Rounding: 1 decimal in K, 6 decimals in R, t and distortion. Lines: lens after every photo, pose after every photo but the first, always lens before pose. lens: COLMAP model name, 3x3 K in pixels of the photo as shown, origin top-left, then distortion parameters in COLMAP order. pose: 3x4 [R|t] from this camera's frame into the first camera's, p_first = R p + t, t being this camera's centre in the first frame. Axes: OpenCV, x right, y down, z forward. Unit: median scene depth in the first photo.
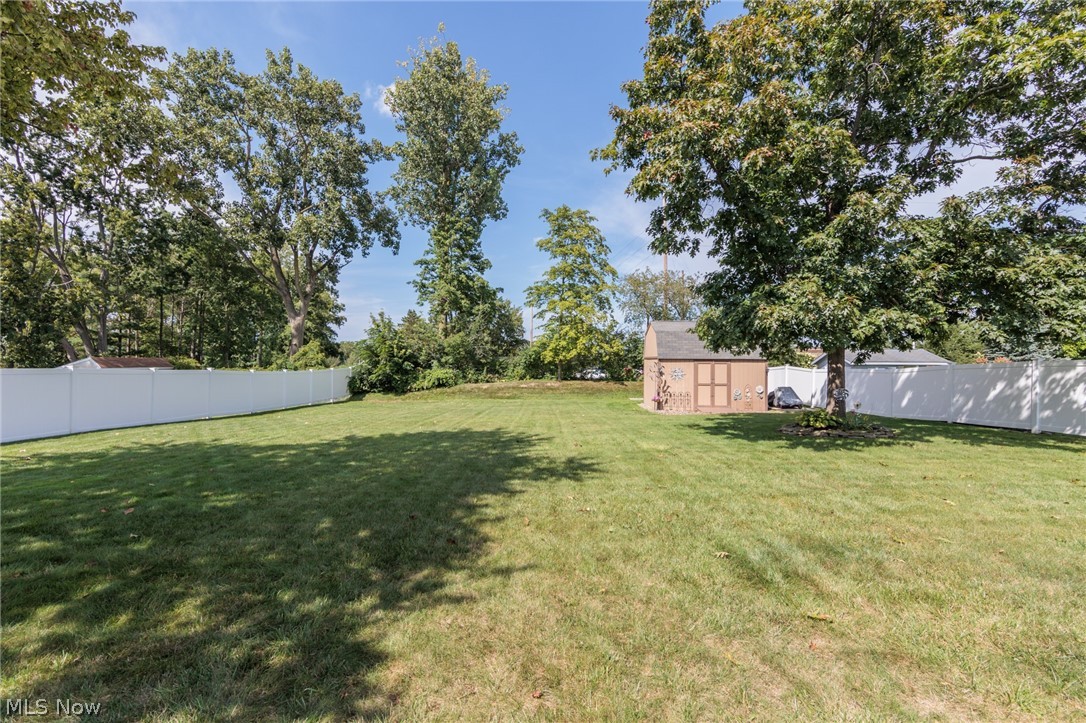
lens RADIAL K [[437.7, 0, 545.0], [0, 437.7, 358.7], [0, 0, 1]] dist [-0.001532, -0.000051]
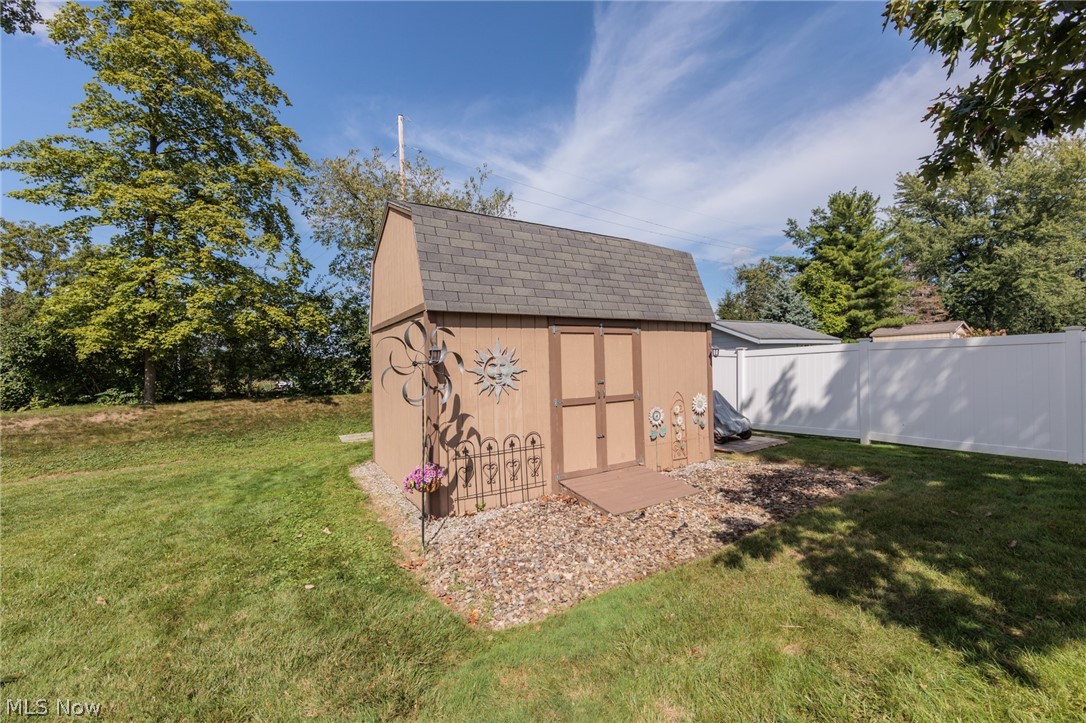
lens RADIAL K [[433.4, 0, 547.7], [0, 433.4, 358.1], [0, 0, 1]] dist [-0.000355, -0.000031]
pose [[0.827595, -0.018656, 0.561015, 0.109743], [0.024355, 0.999700, -0.002684, 0.017908], [-0.560796, 0.015885, 0.827801, 0.469932]]
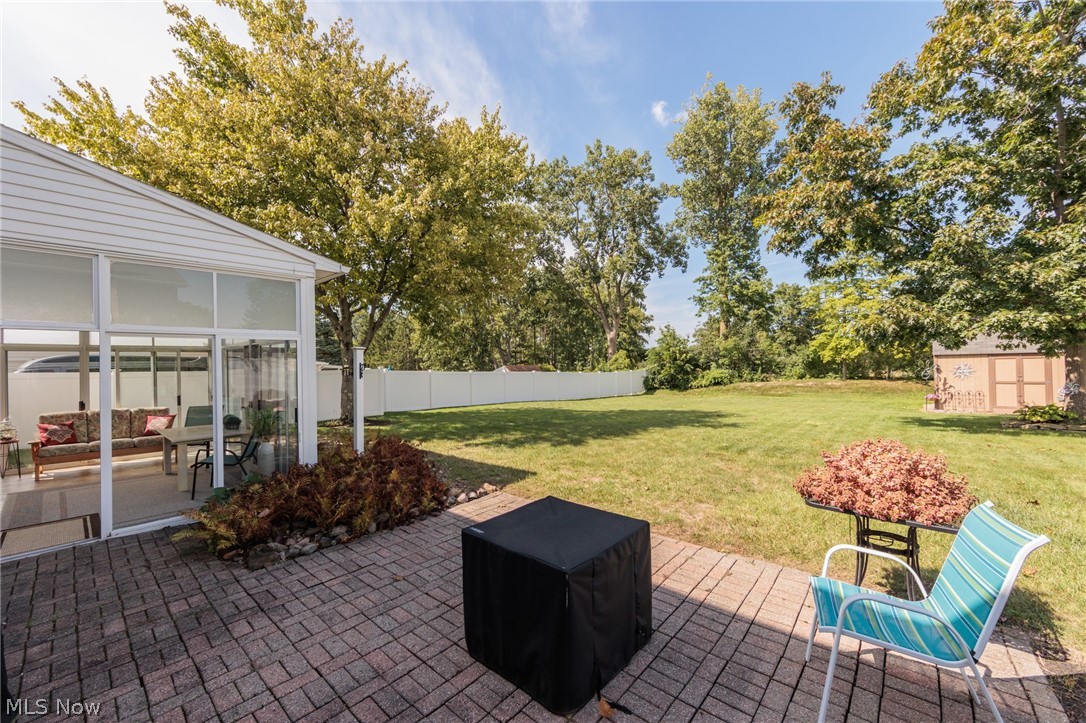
lens RADIAL K [[422.7, 0, 548.5], [0, 422.7, 365.5], [0, 0, 1]] dist [0.001203, 0.000092]
pose [[0.772901, -0.020712, -0.634188, 0.119908], [0.027042, 0.999634, 0.000309, -0.000029], [0.633950, -0.017389, 0.773179, -0.142813]]
